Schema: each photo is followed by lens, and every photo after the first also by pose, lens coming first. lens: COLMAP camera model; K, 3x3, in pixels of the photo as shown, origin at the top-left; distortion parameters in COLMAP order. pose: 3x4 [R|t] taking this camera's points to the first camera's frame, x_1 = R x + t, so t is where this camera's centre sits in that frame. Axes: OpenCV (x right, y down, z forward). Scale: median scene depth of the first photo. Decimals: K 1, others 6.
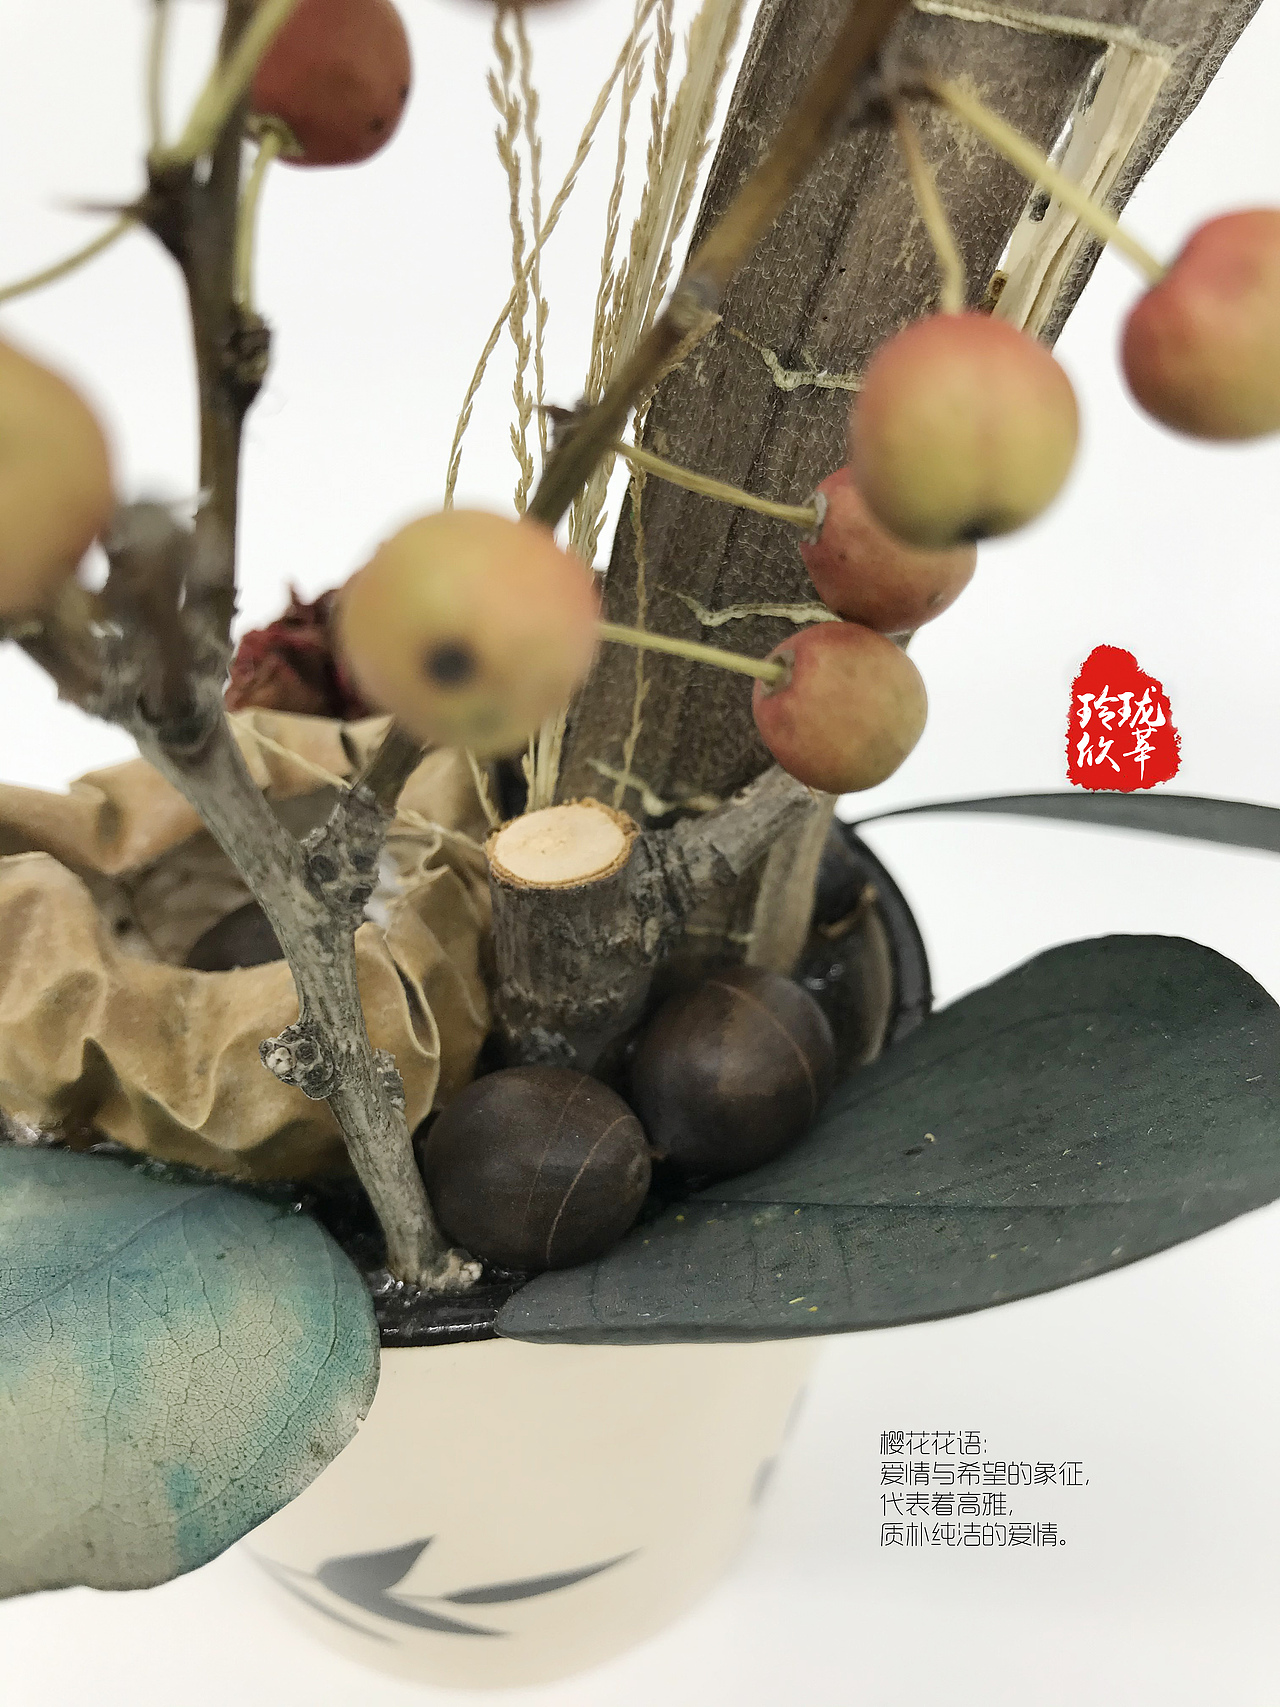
lens RADIAL K [[1511.4, 0, 675.1], [0, 1511.4, 857.3], [0, 0, 1]] dist [-0.037976, 0.005631]
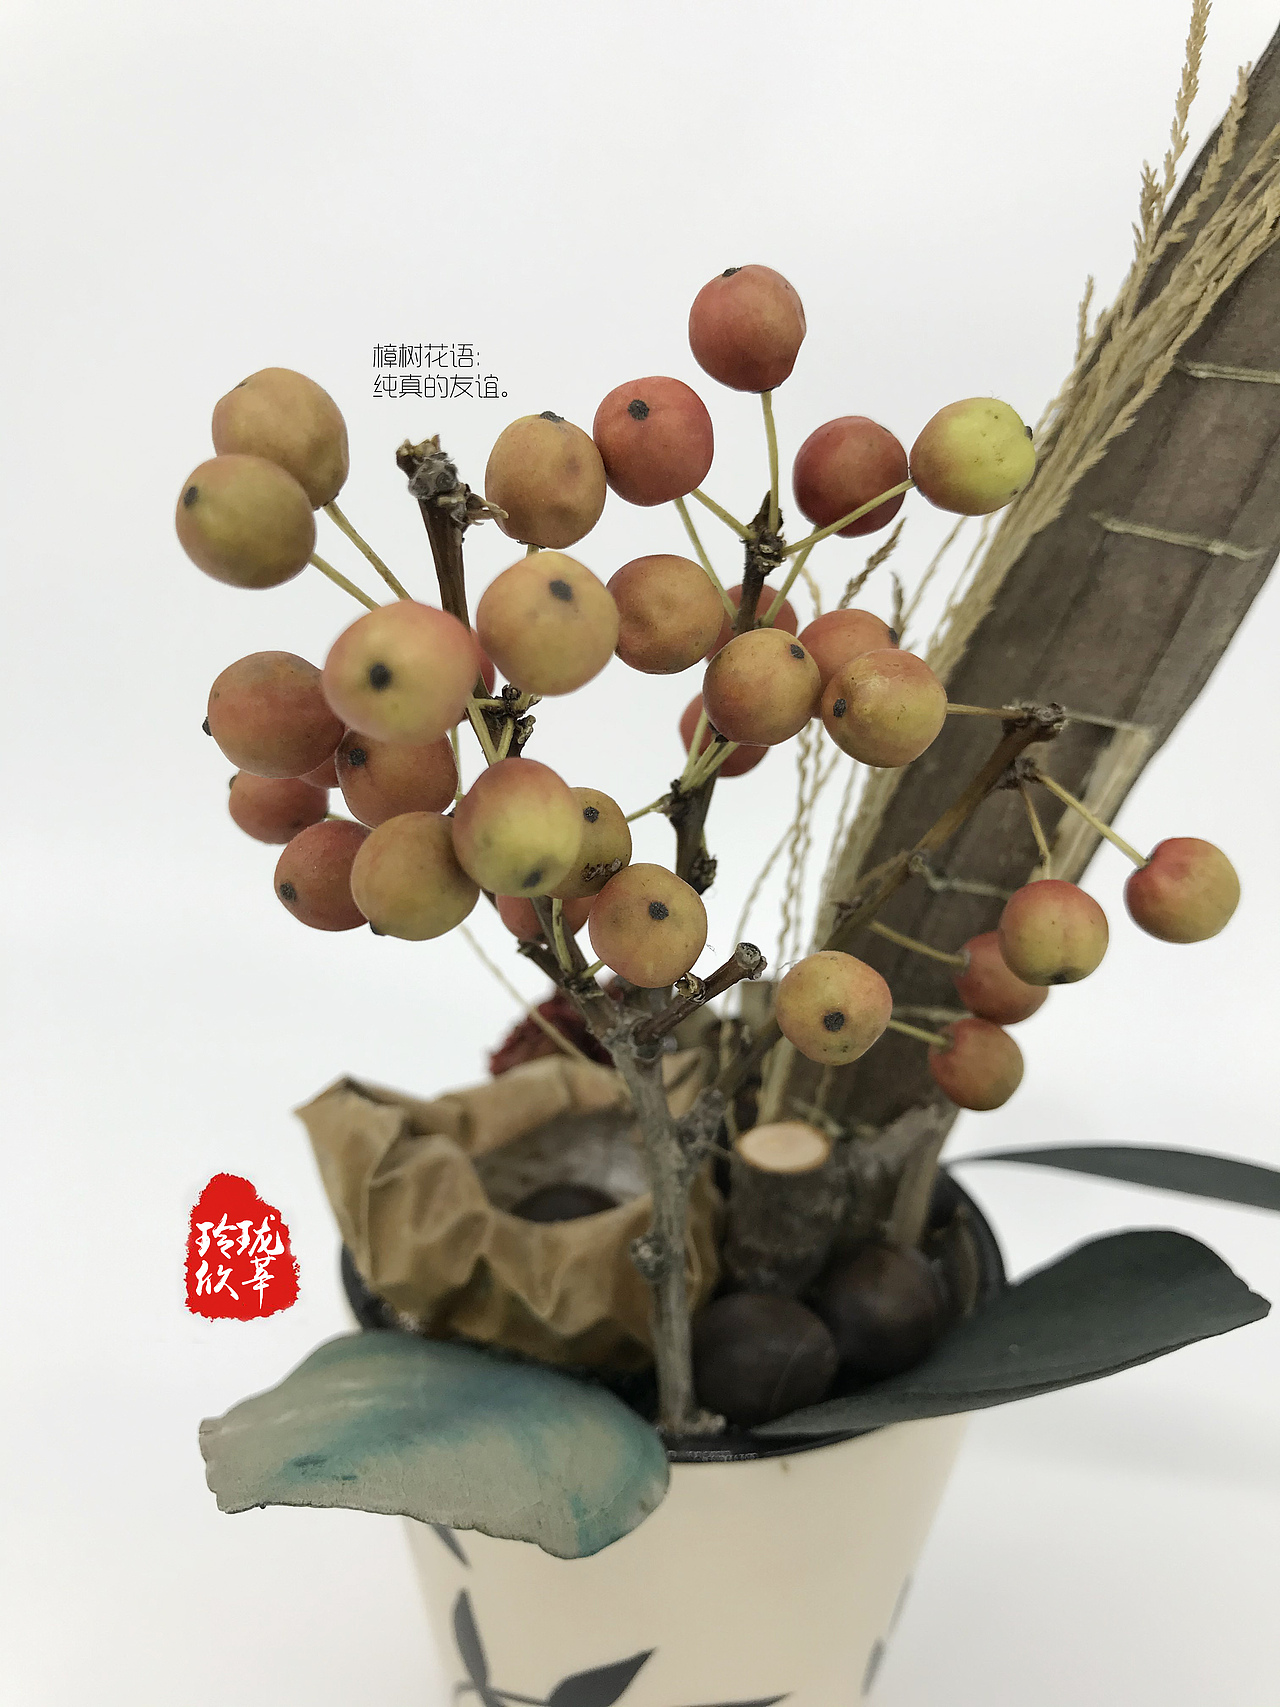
lens RADIAL K [[1457.6, 0, 653.0], [0, 1457.6, 842.2], [0, 0, 1]] dist [0.011508, -0.086859]
pose [[0.997763, 0.055710, -0.036959, -0.178792], [-0.063879, 0.957530, -0.281170, 0.127647], [0.019725, 0.282902, 0.958946, -0.605750]]
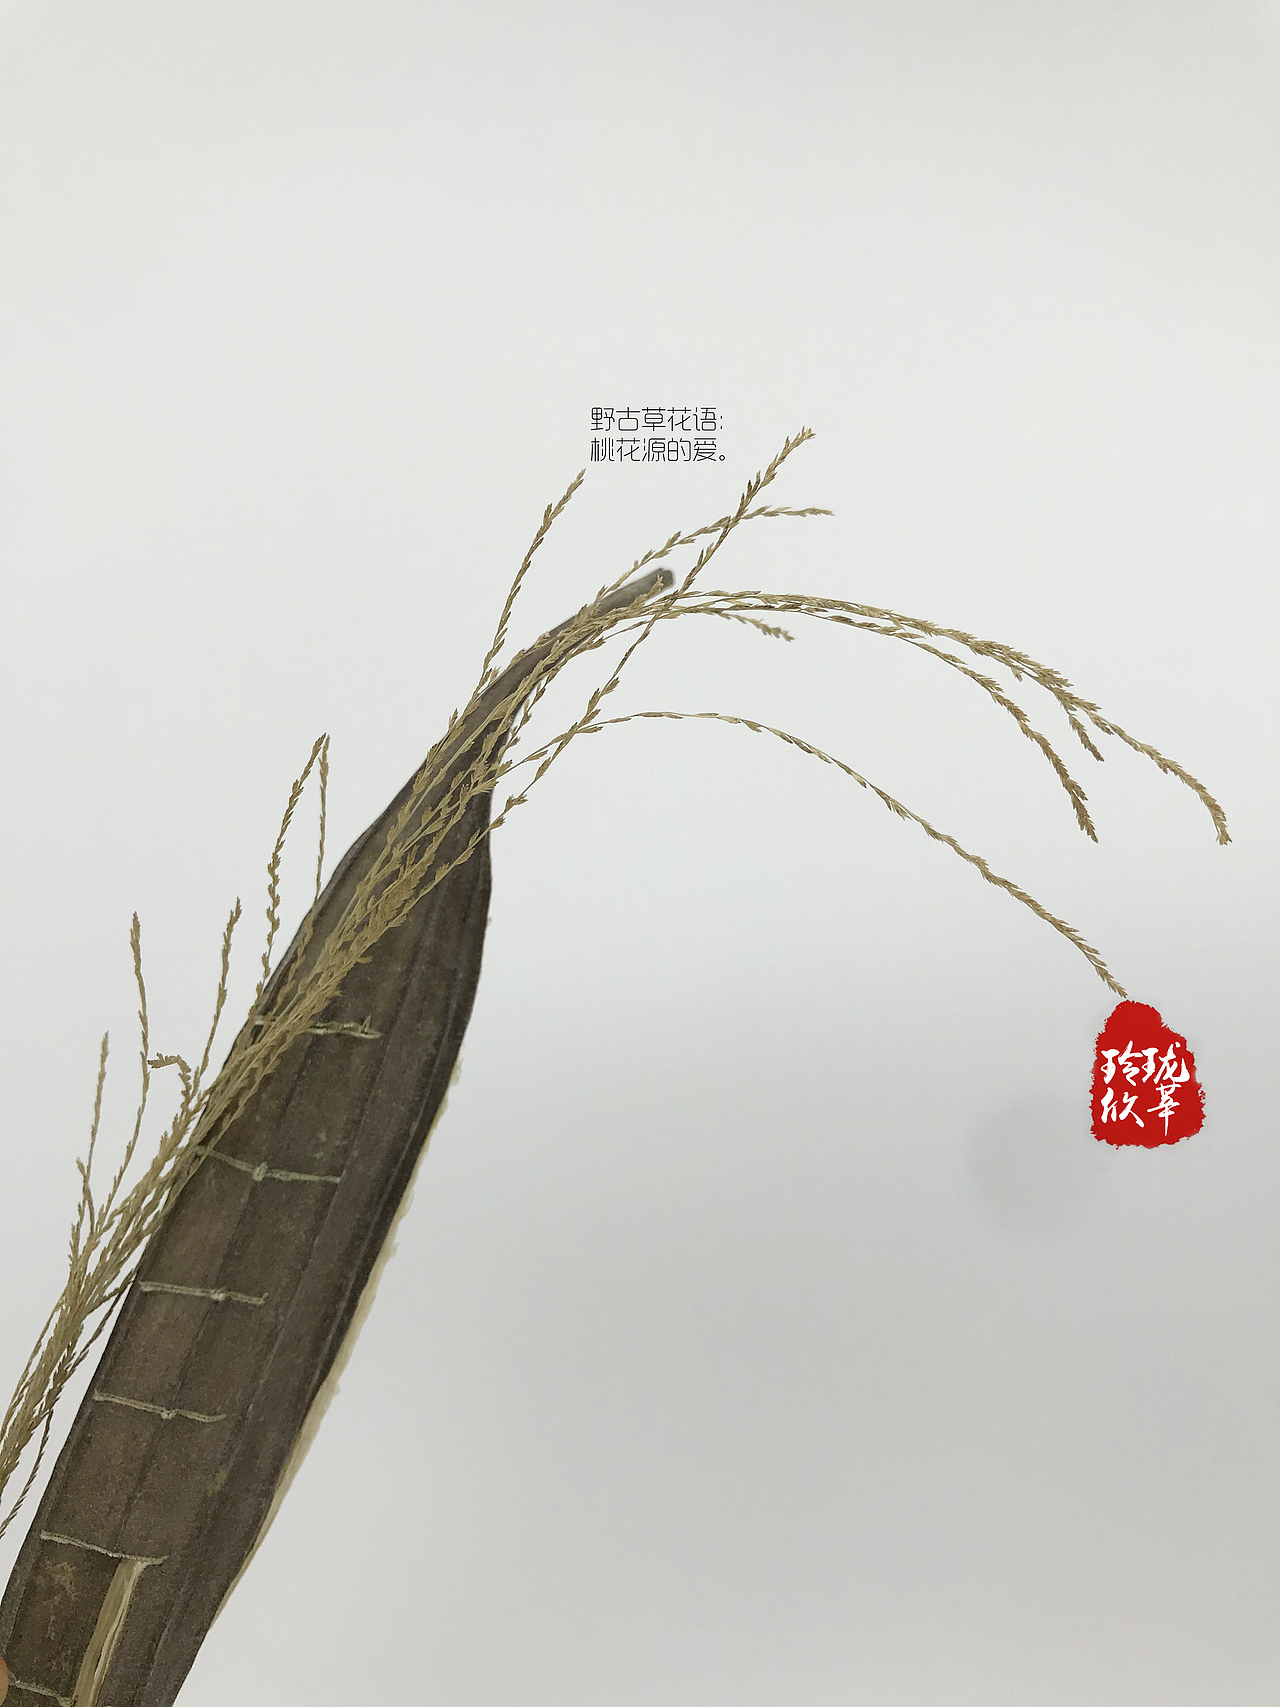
lens RADIAL K [[1454.3, 0, 696.7], [0, 1454.3, 840.9], [0, 0, 1]] dist [0.012289, -0.056024]
pose [[0.974768, -0.014895, -0.222724, 1.406358], [-0.151119, 0.690317, -0.707549, 0.157427], [0.164289, 0.723354, 0.670648, -1.051558]]
